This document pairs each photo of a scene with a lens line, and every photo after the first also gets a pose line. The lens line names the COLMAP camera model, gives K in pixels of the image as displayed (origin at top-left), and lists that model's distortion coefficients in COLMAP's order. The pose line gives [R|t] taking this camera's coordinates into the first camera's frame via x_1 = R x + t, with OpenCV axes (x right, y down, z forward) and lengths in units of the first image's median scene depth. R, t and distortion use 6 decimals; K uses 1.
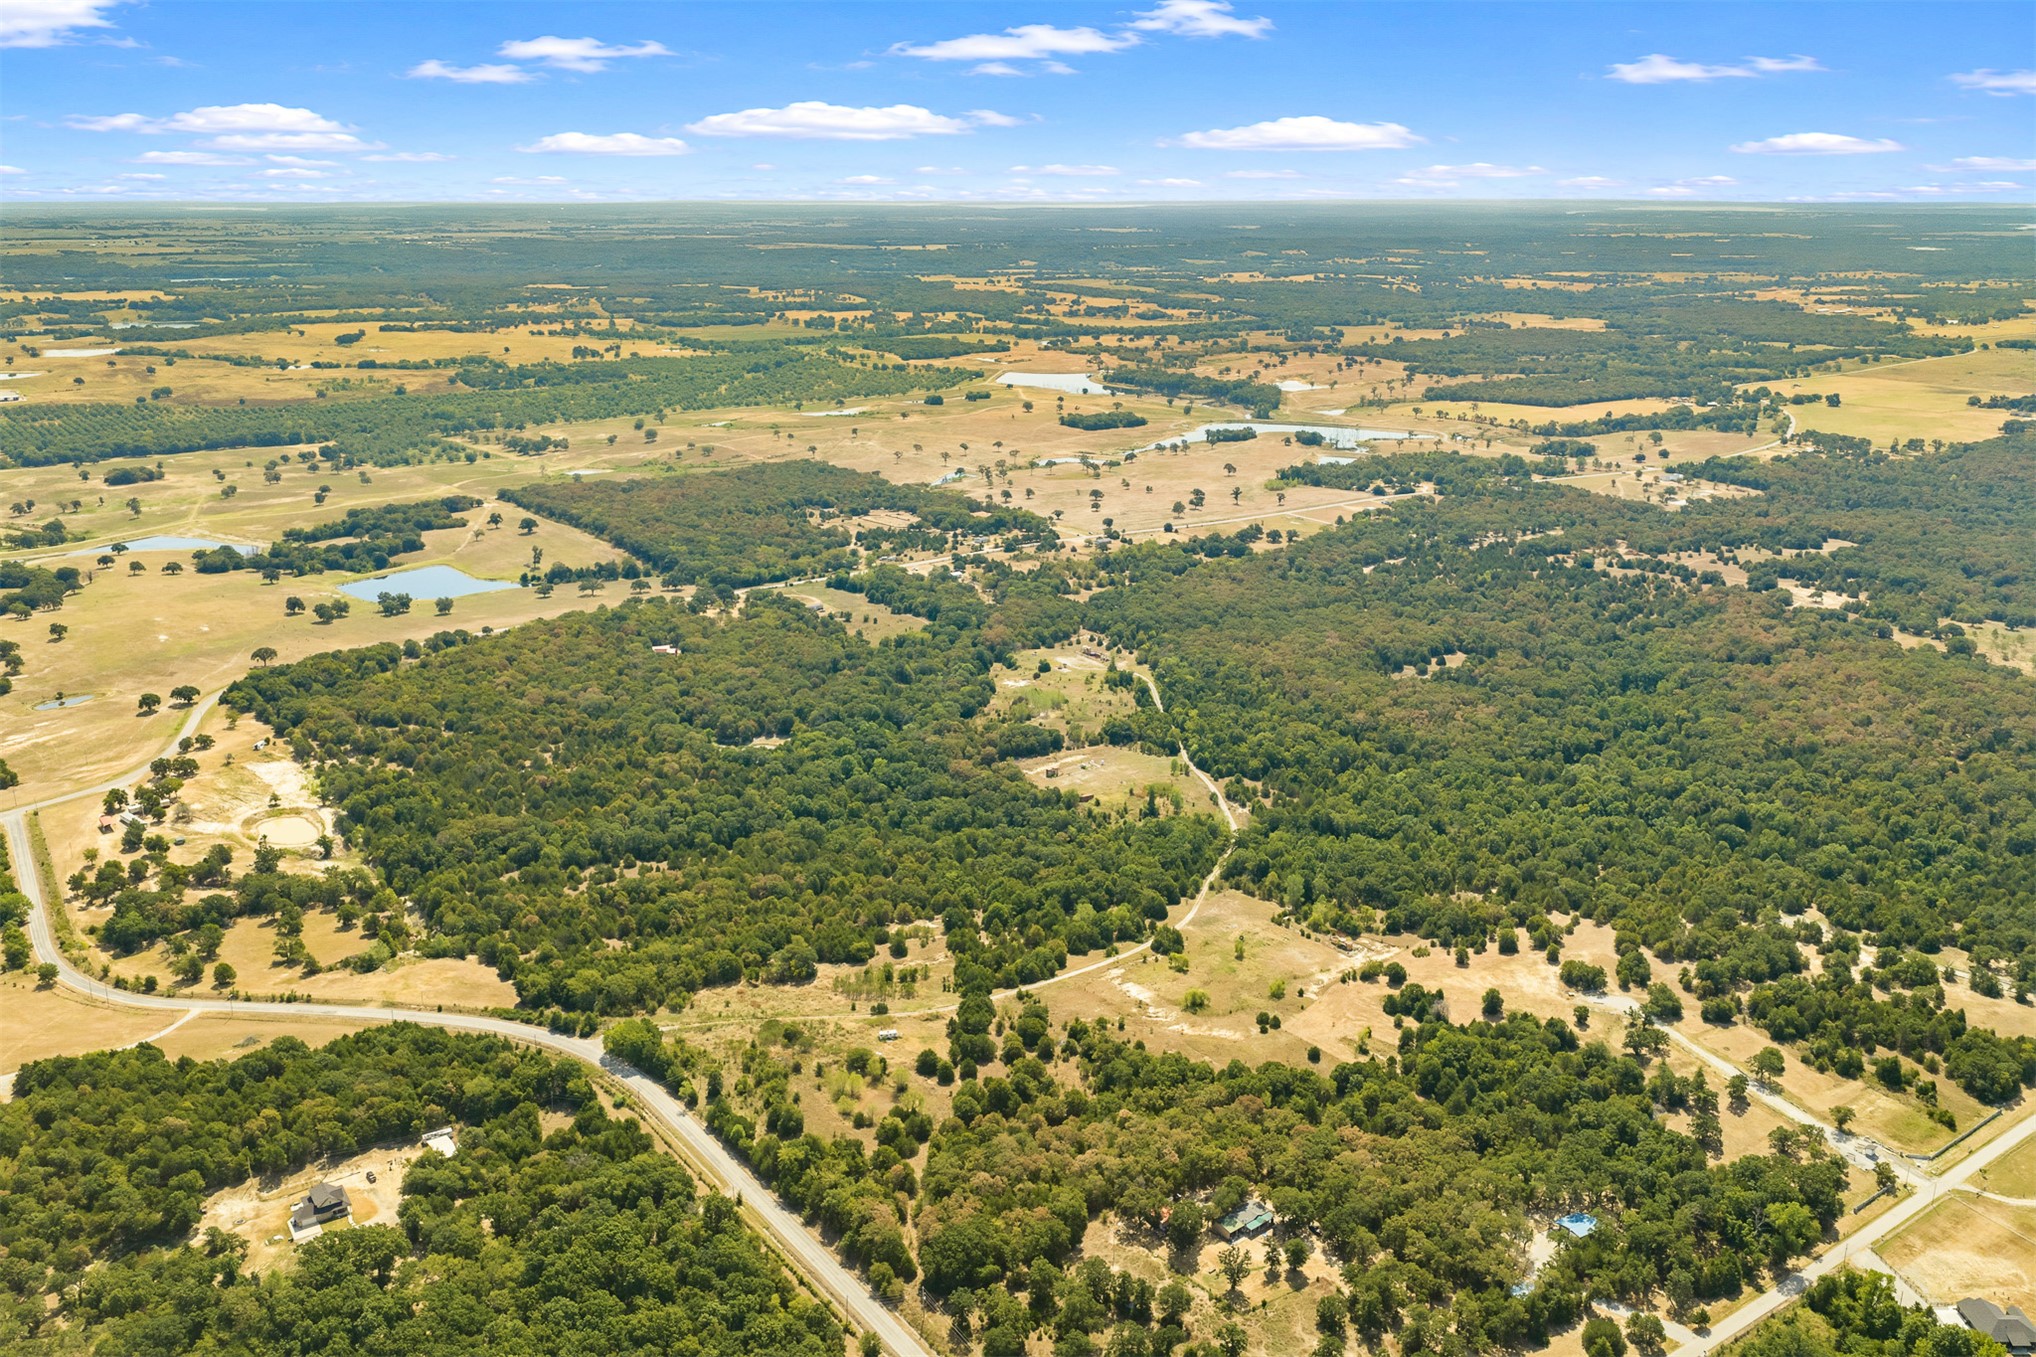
lens RADIAL K [[1688.2, 0, 1018.0], [0, 1688.2, 678.5], [0, 0, 1]] dist [0.005485, -0.012437]
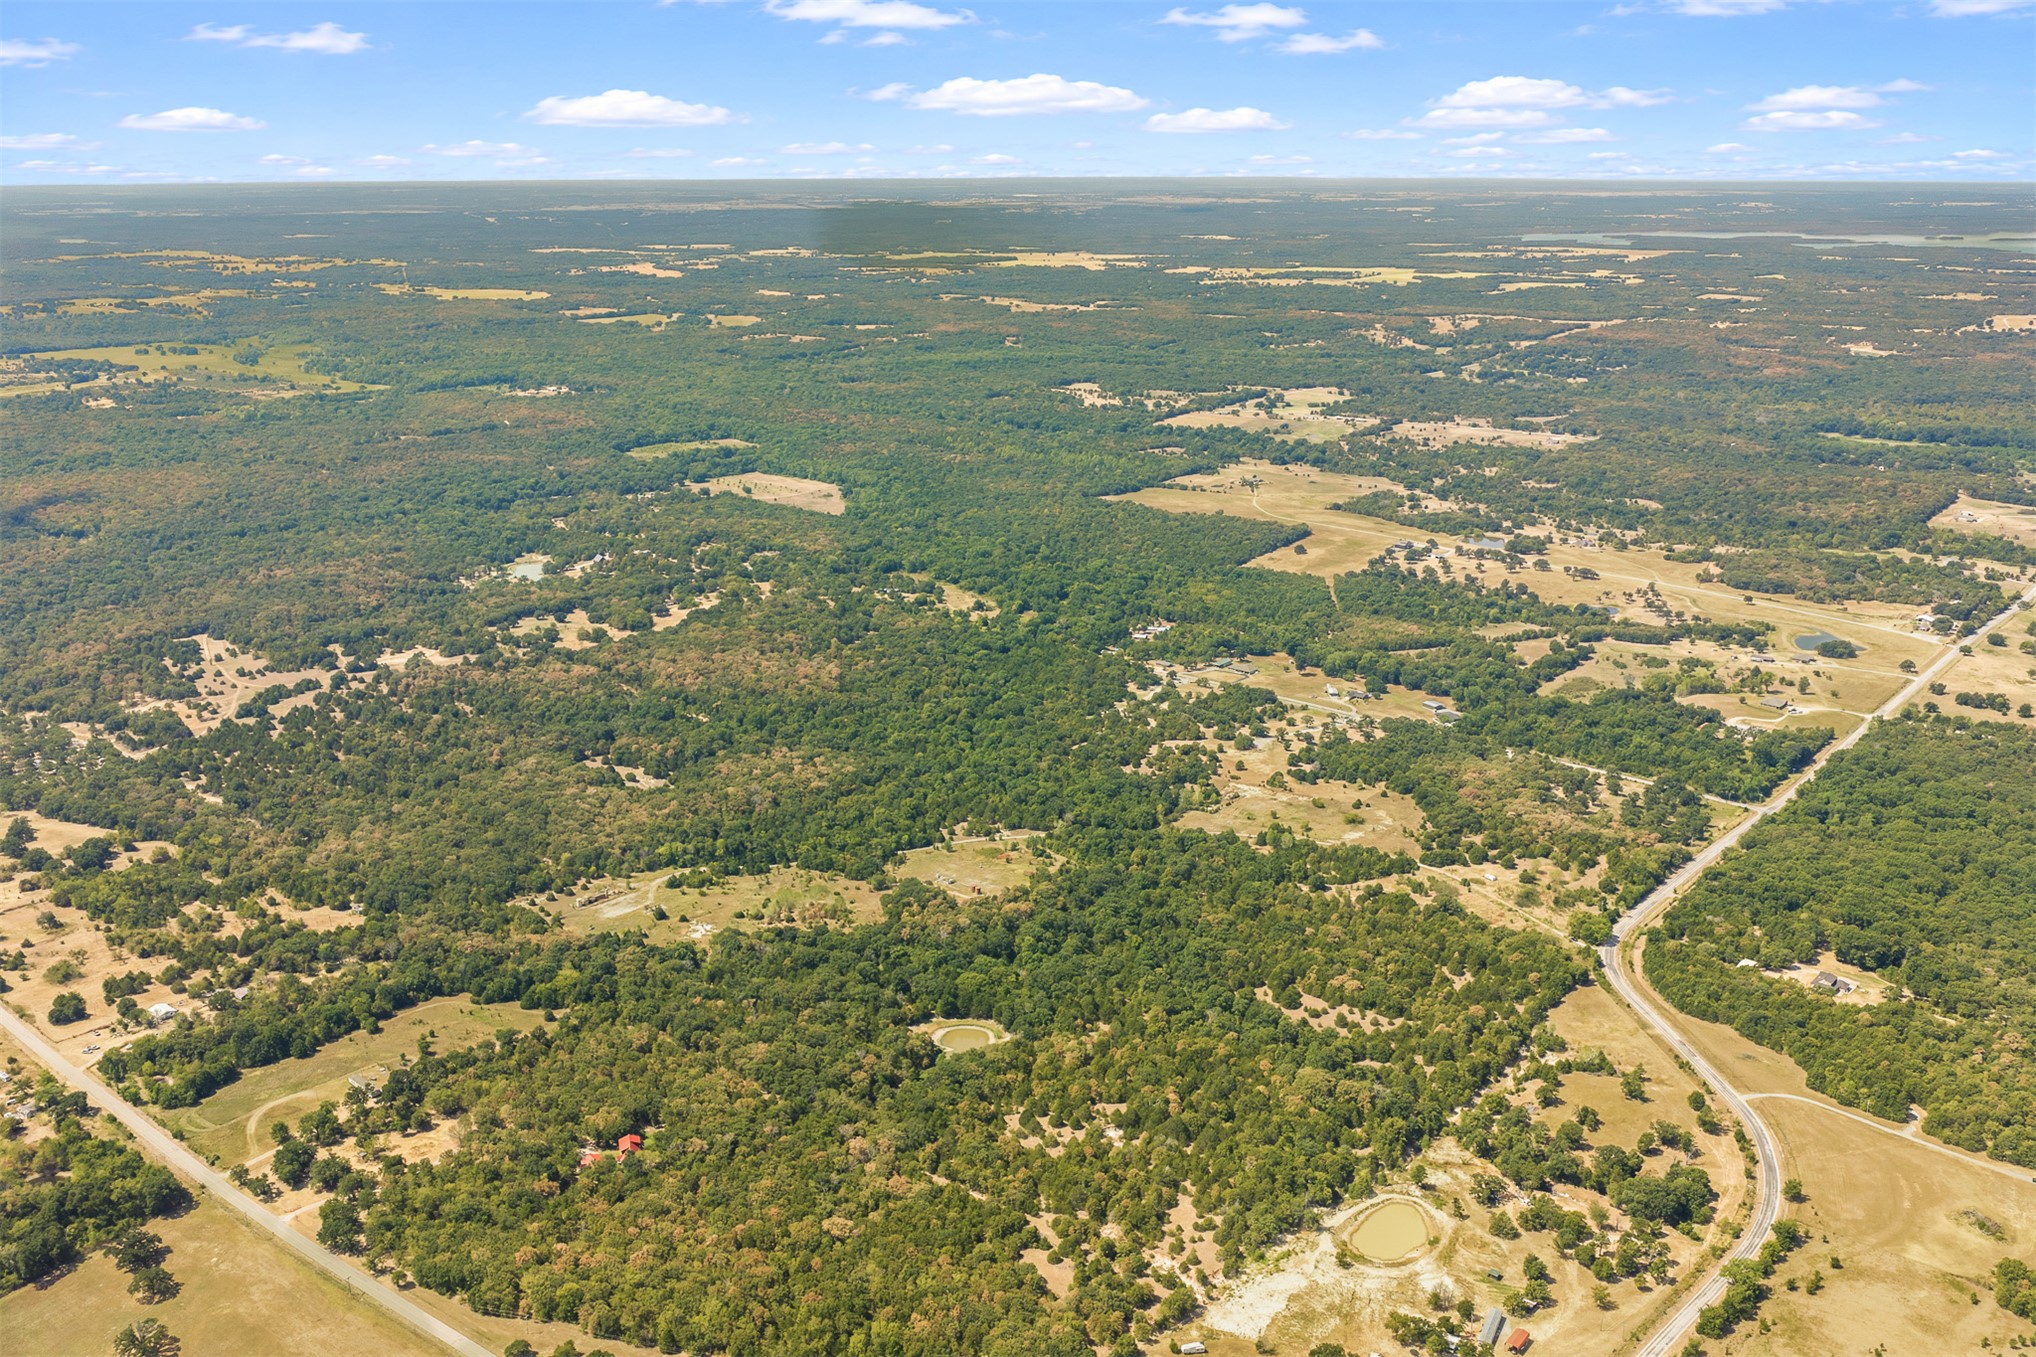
lens RADIAL K [[1688.2, 0, 1018.0], [0, 1688.2, 678.5], [0, 0, 1]] dist [0.005485, -0.012437]
pose [[-0.243757, -0.267833, 0.932120, -1.341109], [0.270336, 0.904253, 0.330521, -0.583370], [-0.931397, 0.332553, -0.148013, 1.494868]]
